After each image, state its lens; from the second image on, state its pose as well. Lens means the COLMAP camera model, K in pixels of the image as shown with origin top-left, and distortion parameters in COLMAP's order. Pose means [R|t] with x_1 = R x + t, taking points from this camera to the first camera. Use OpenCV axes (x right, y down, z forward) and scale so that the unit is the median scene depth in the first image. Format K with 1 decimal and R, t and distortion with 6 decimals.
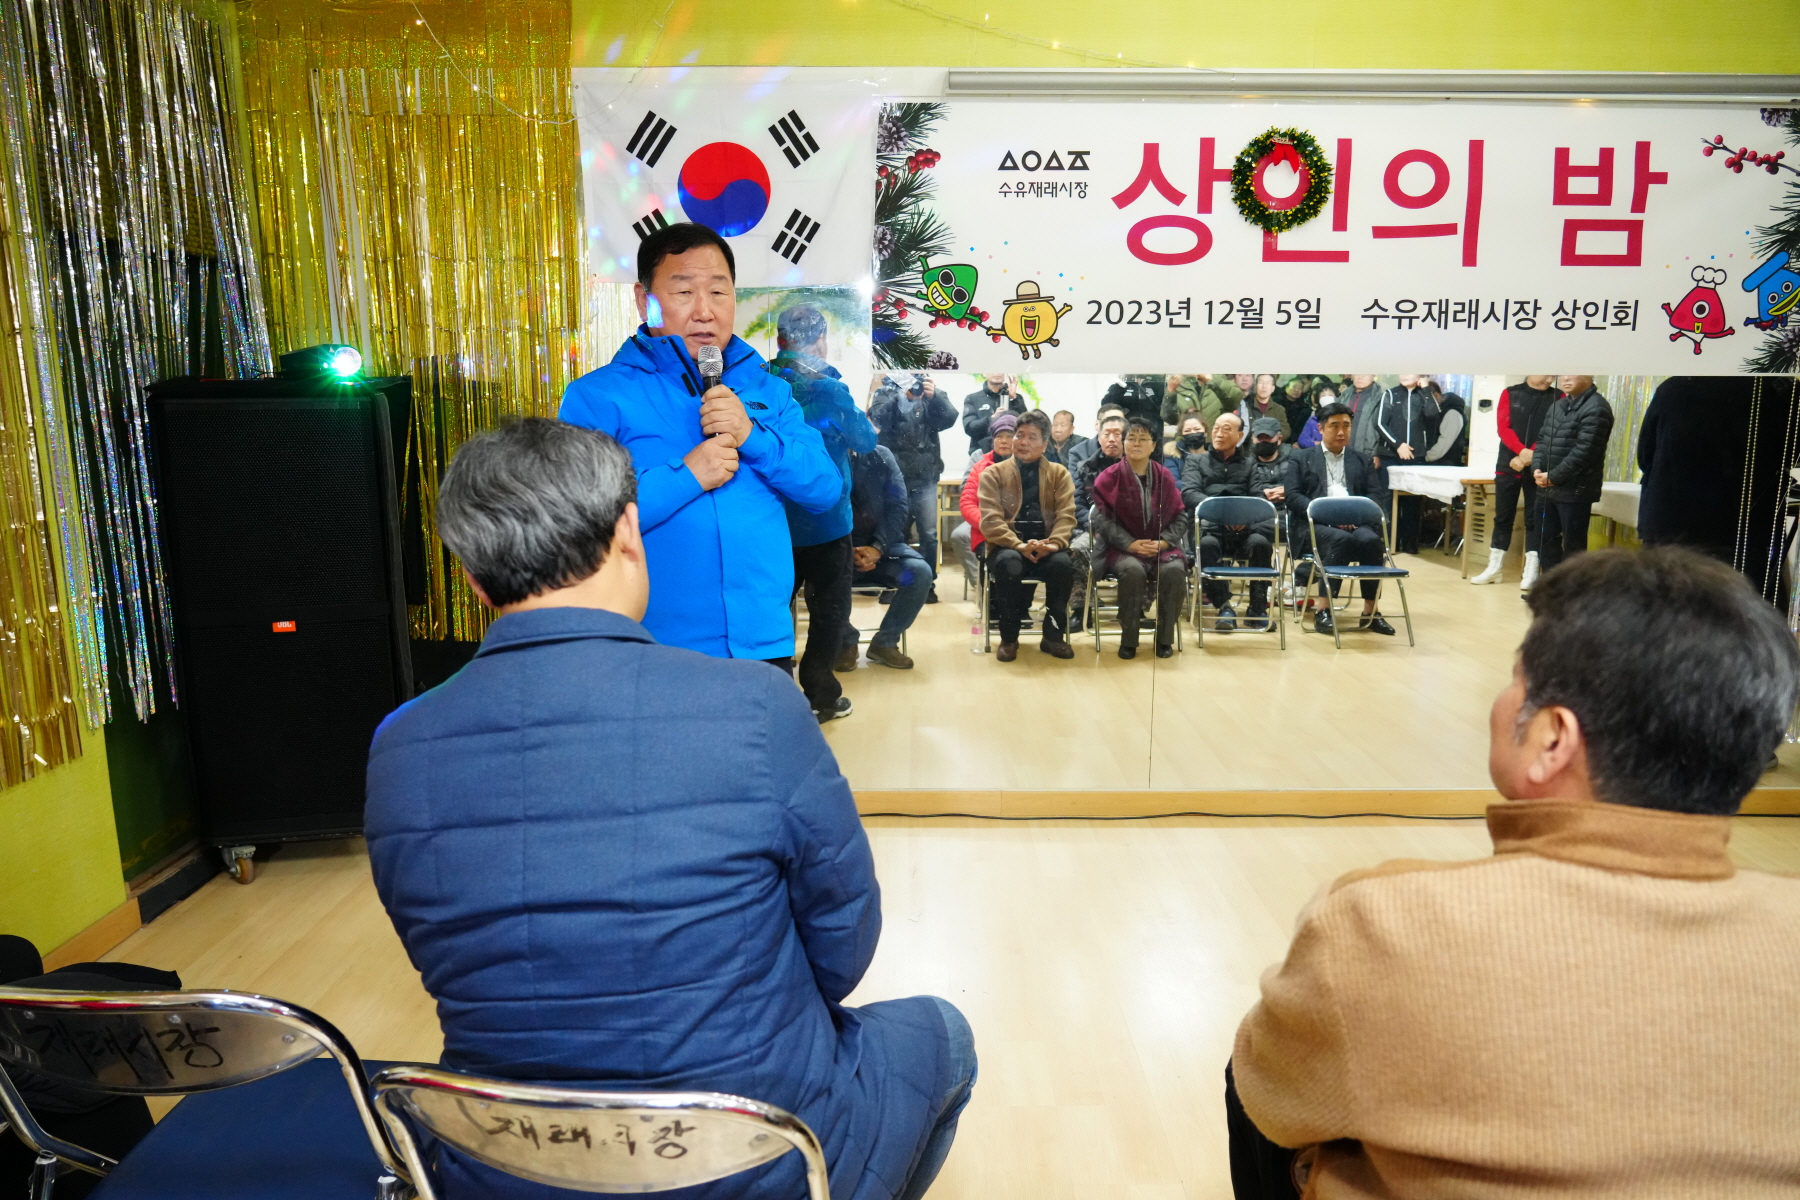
lens RADIAL K [[1194.9, 0, 915.1], [0, 1194.9, 594.8], [0, 0, 1]] dist [-0.030385, 0.018316]
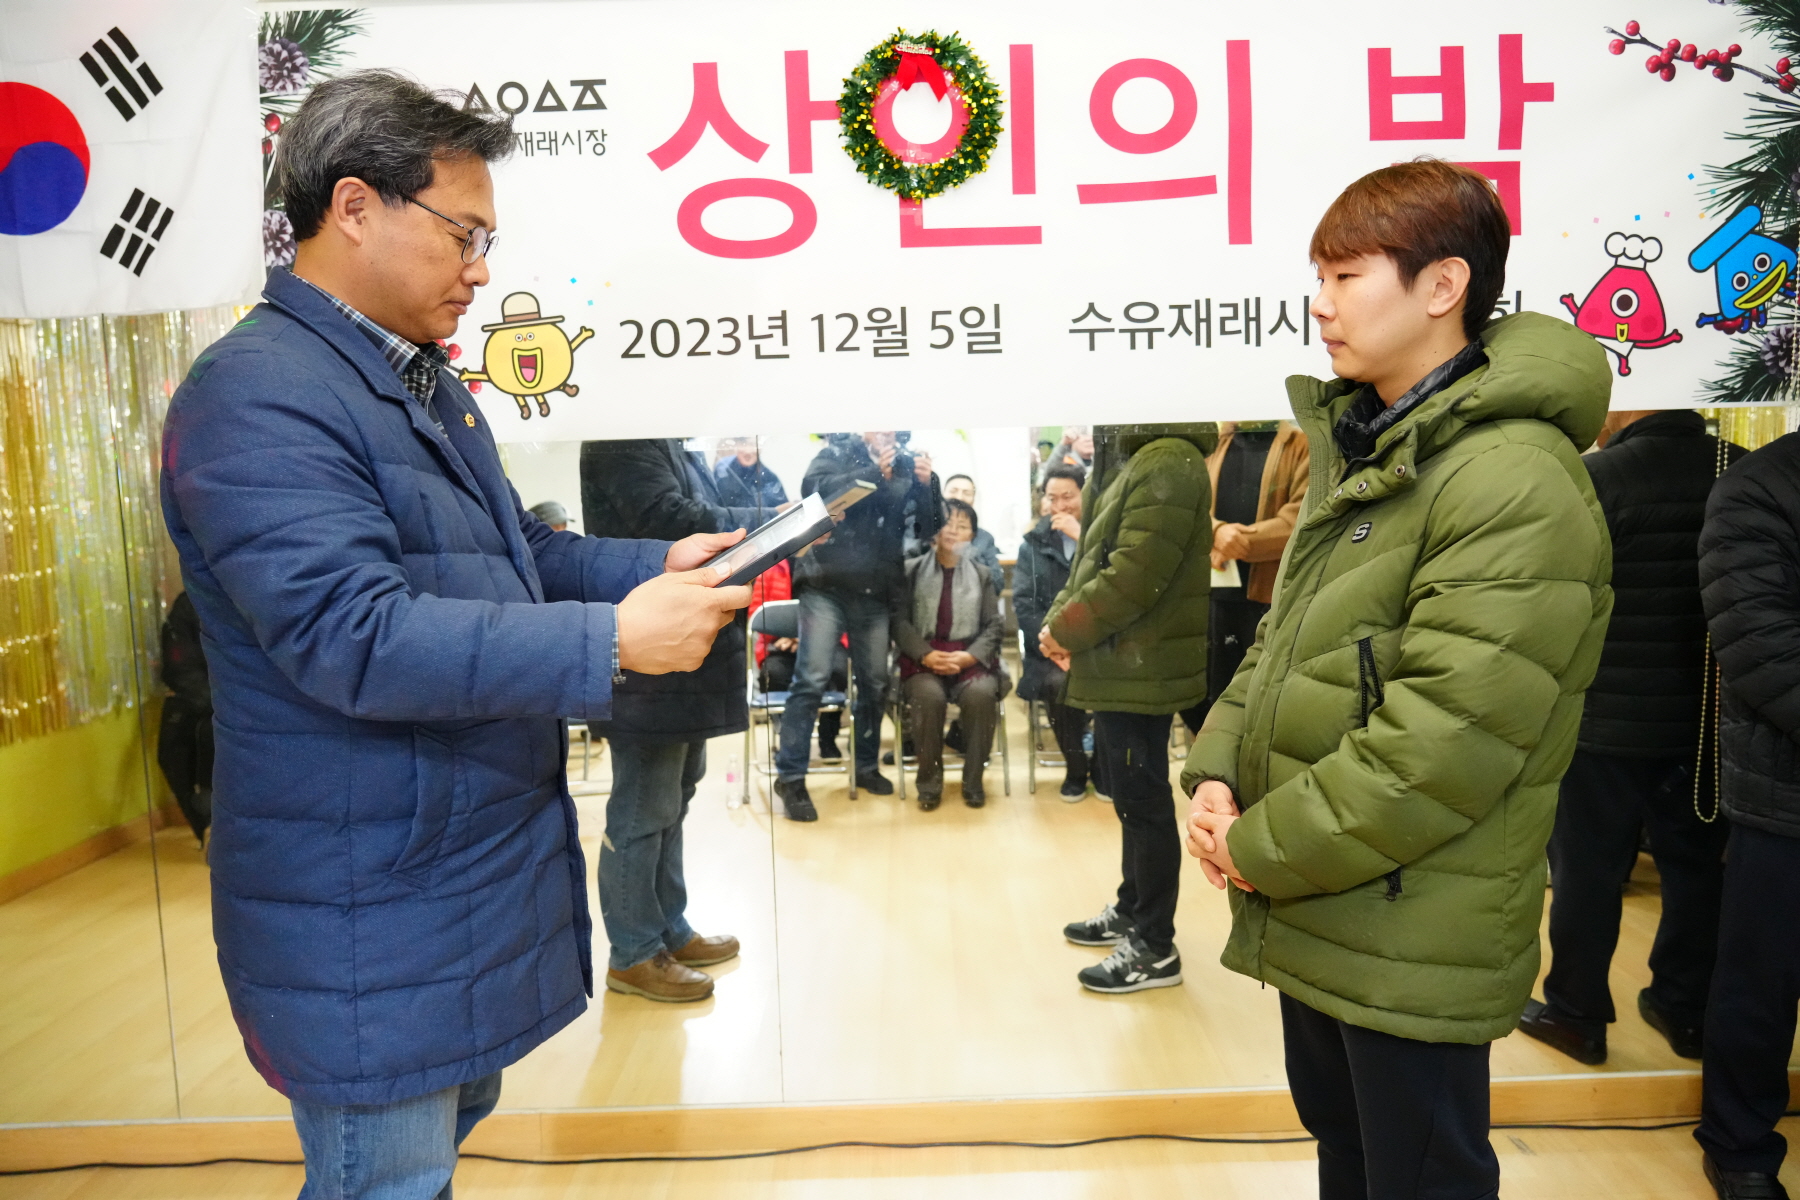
lens RADIAL K [[1194.9, 0, 922.9], [0, 1194.9, 596.4], [0, 0, 1]] dist [-0.030385, 0.018316]
pose [[0.999542, -0.030063, 0.003479, 0.296901], [0.030218, 0.997719, -0.060366, -0.064049], [-0.001656, 0.060443, 0.998170, 0.400613]]
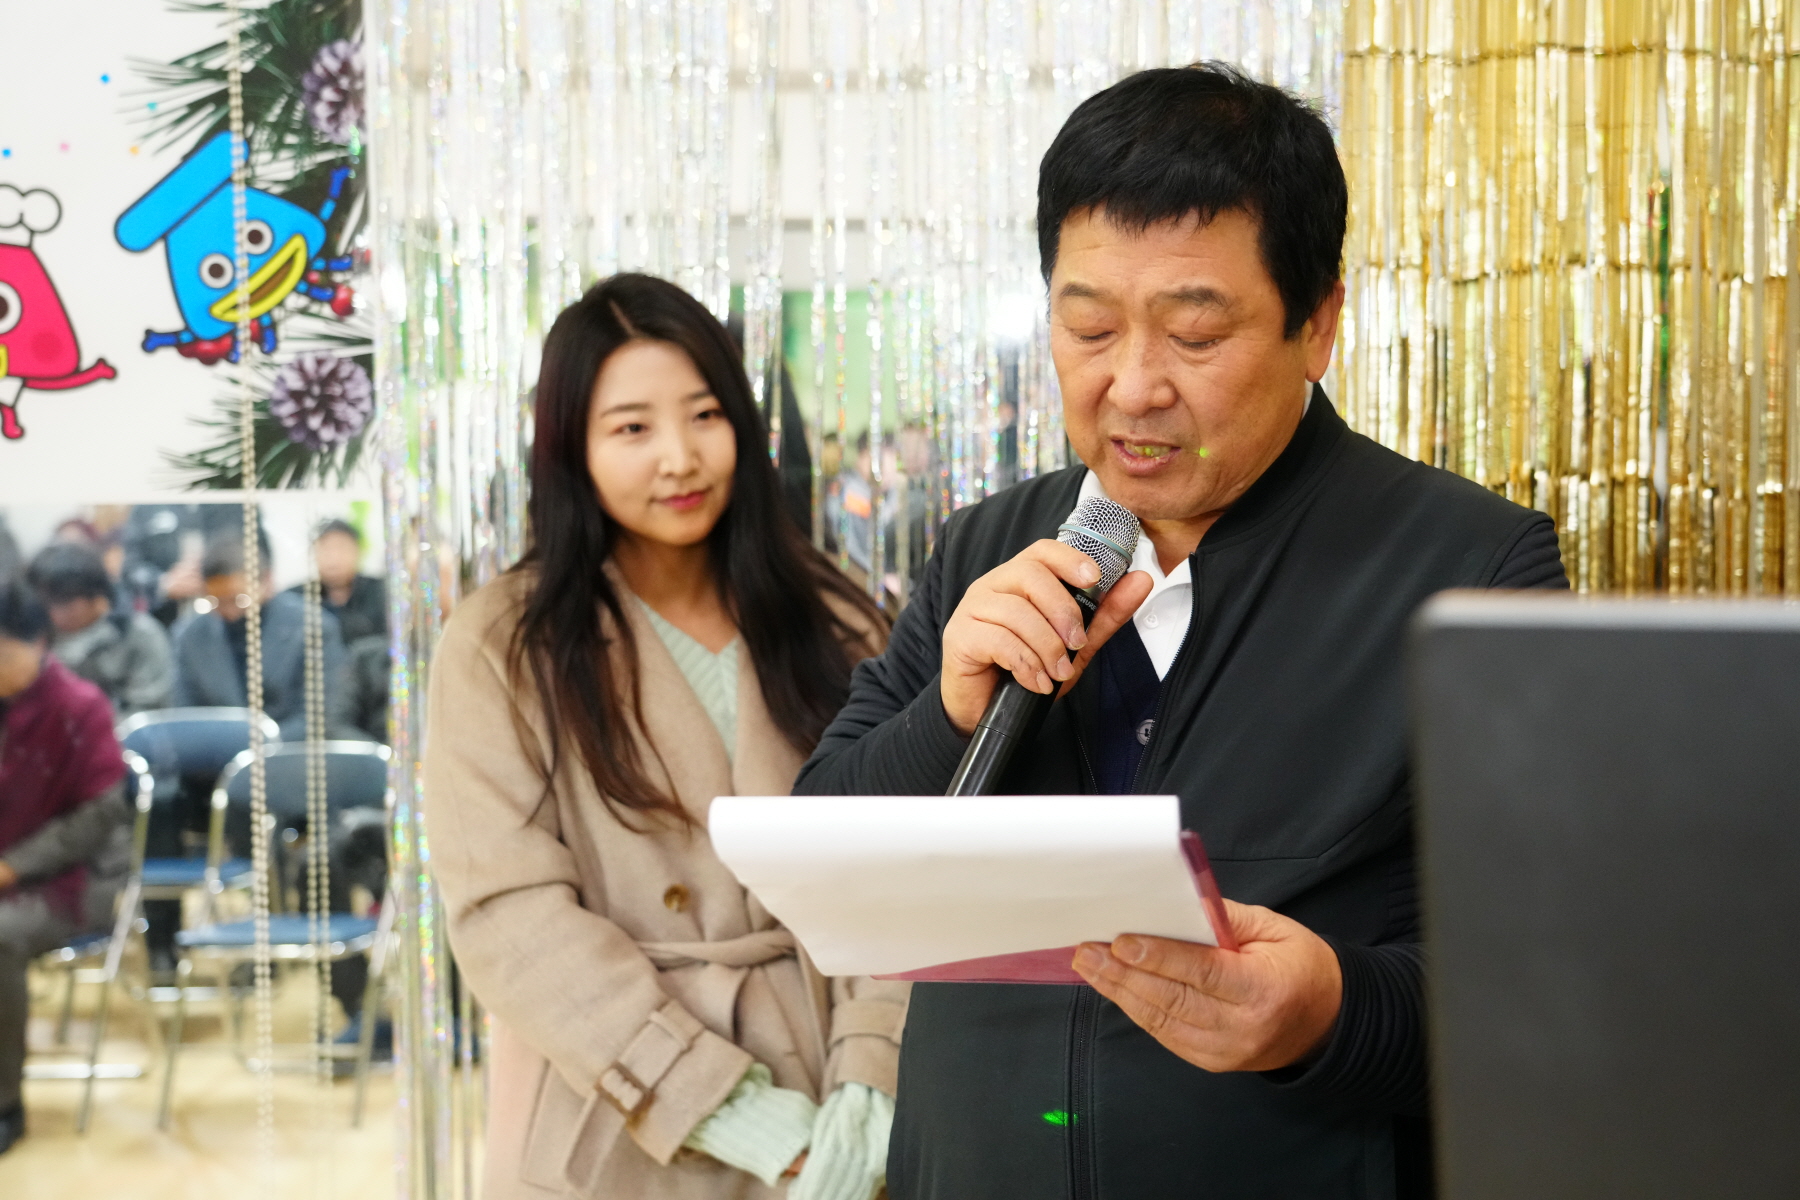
lens RADIAL K [[2250.4, 0, 898.6], [0, 2250.4, 627.9], [0, 0, 1]] dist [0.040953, 0.000000]
pose [[0.999257, -0.009382, -0.037374, 0.950918], [0.005859, 0.995624, -0.093269, -0.091305], [0.038086, 0.092980, 0.994939, 0.385928]]
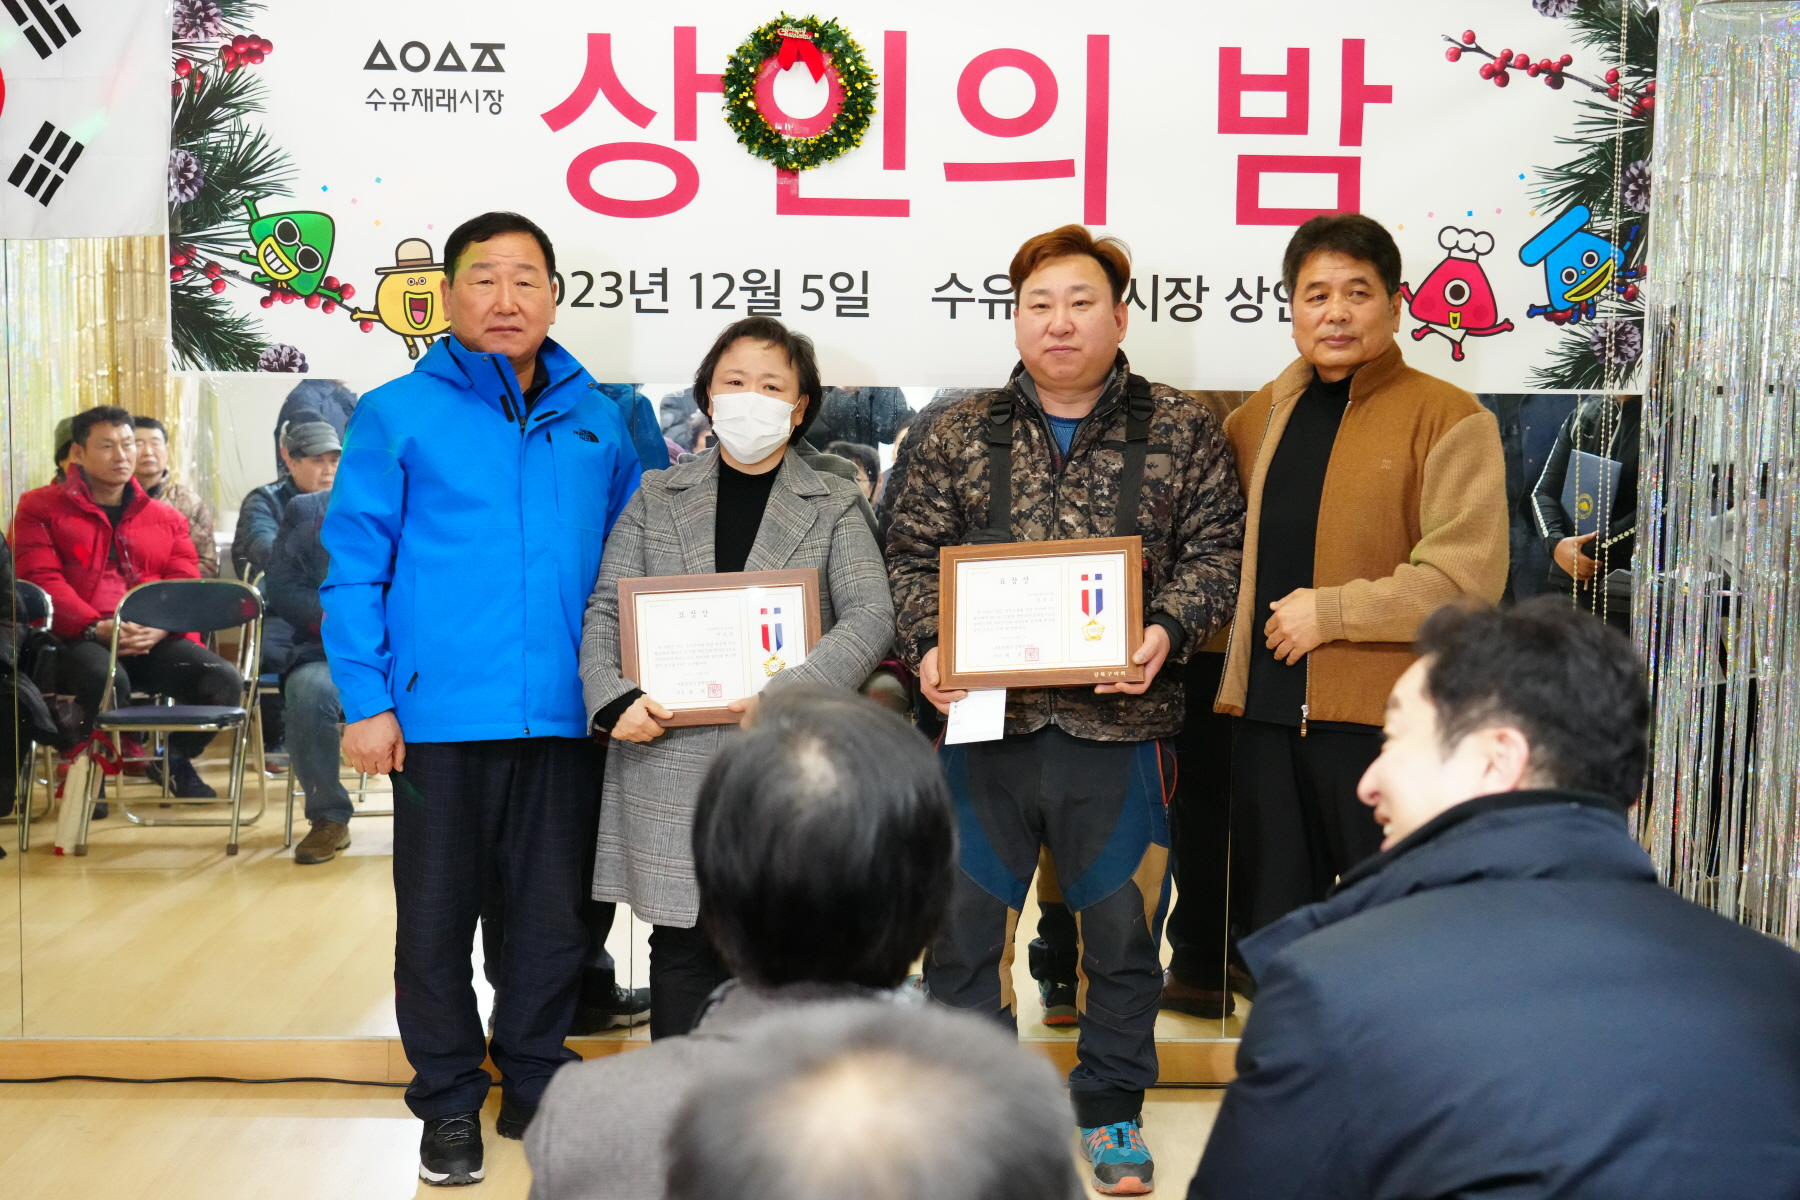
lens RADIAL K [[2250.4, 0, 920.7], [0, 2250.4, 598.9], [0, 0, 1]] dist [0.040953, 0.000000]
pose [[0.999473, 0.009495, 0.031034, 0.335759], [-0.007320, 0.997558, -0.069458, 0.015412], [-0.031618, 0.069194, 0.997102, -0.219691]]
